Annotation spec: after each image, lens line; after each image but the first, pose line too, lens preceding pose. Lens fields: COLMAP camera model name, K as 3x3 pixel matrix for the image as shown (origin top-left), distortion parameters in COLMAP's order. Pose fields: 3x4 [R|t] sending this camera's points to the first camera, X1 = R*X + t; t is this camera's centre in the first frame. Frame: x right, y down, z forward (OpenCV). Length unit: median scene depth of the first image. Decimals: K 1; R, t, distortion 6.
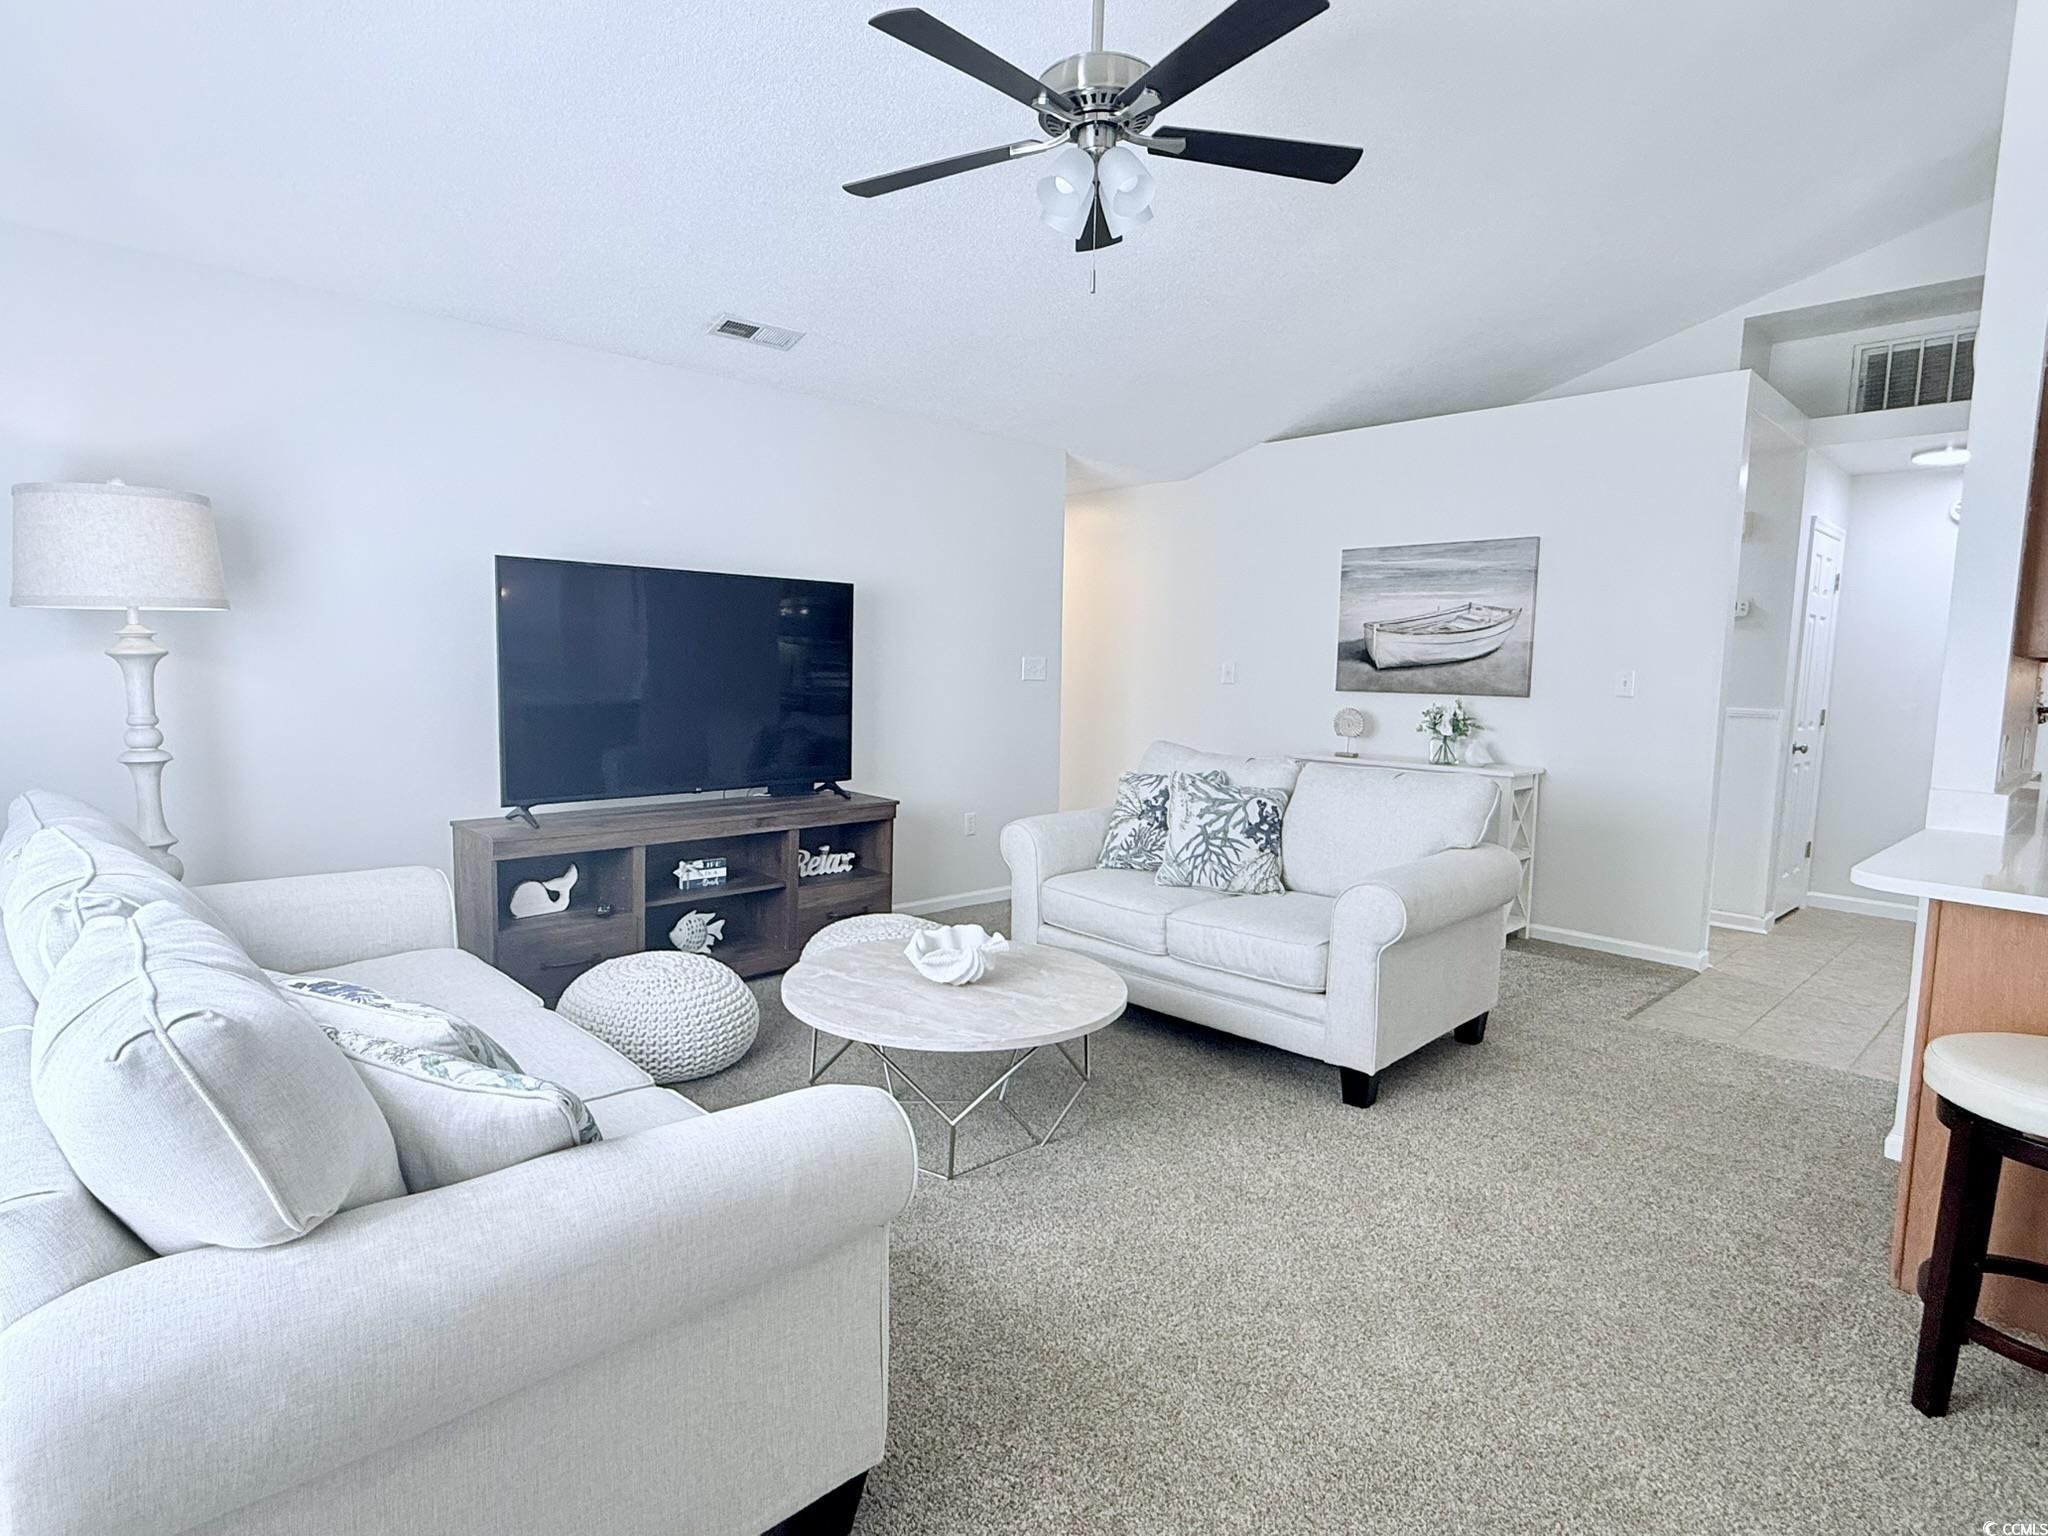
lens RADIAL K [[1088.5, 0, 1017.2], [0, 1088.5, 773.4], [0, 0, 1]] dist [0.000191, 0.000041]
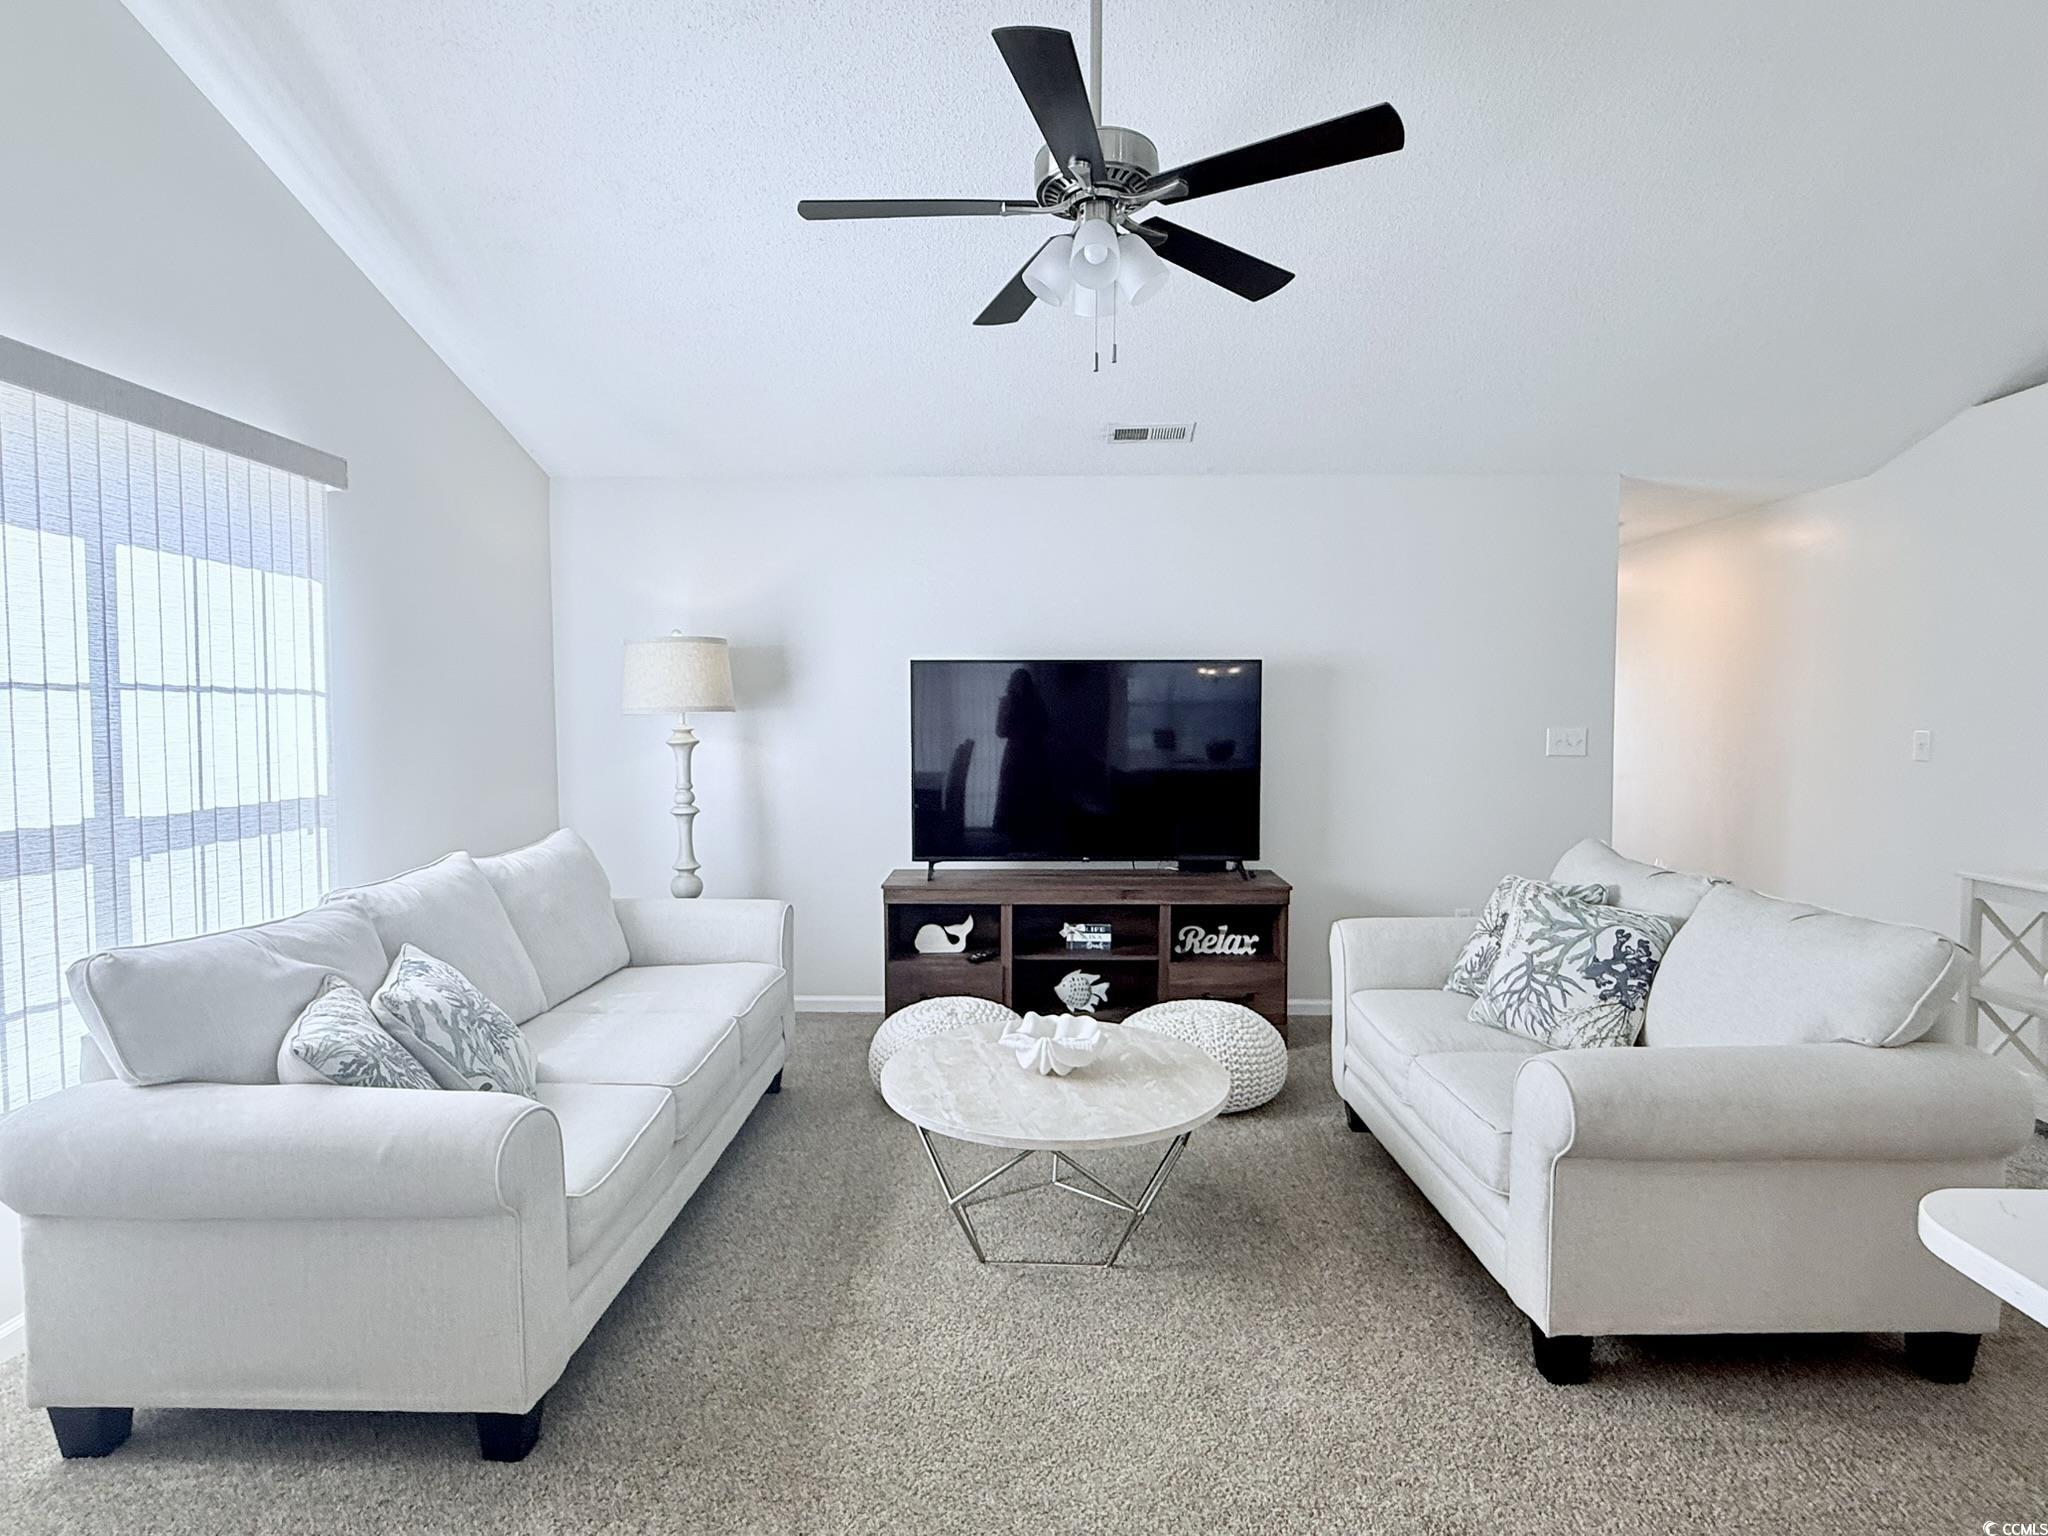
lens RADIAL K [[1088.5, 0, 1021.1], [0, 1088.5, 771.2], [0, 0, 1]] dist [0.000191, 0.000041]
pose [[0.706135, 0.016860, -0.707876, 0.423204], [-0.056822, 0.997842, -0.032916, -0.032364], [0.705793, 0.063467, 0.705569, 0.178101]]
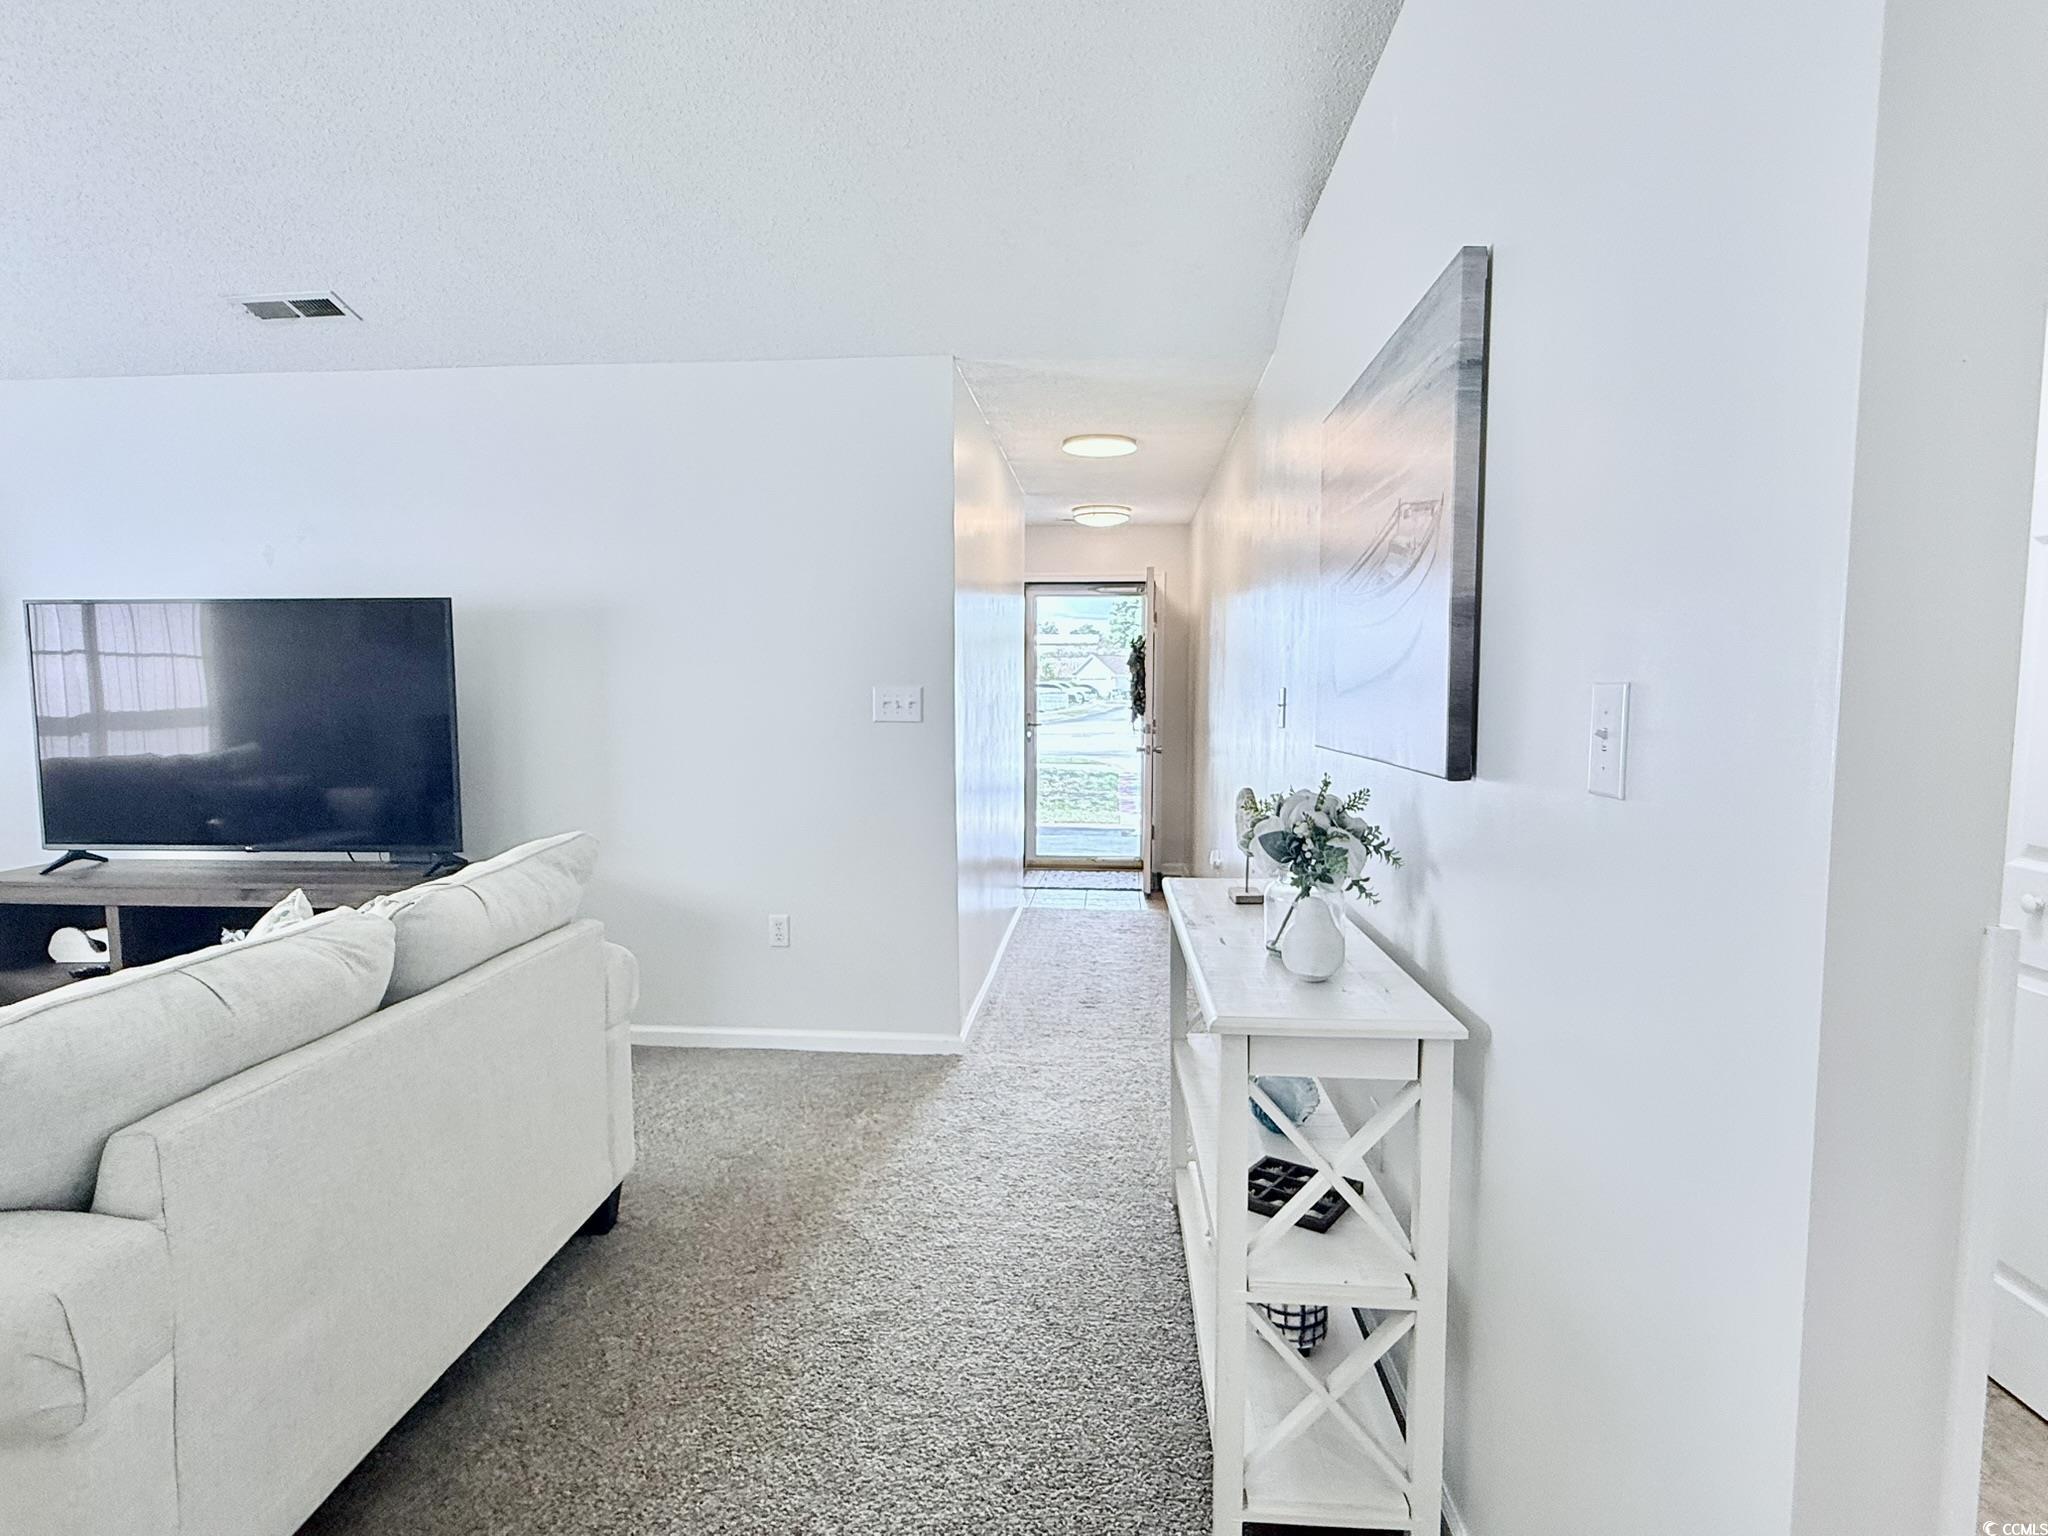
lens RADIAL K [[1088.5, 0, 1018.8], [0, 1088.5, 771.0], [0, 0, 1]] dist [0.000191, 0.000041]
pose [[0.662997, 0.034483, -0.747828, 0.752896], [-0.061919, 0.998042, -0.008875, -0.076165], [0.746057, 0.052189, 0.663834, 0.864710]]
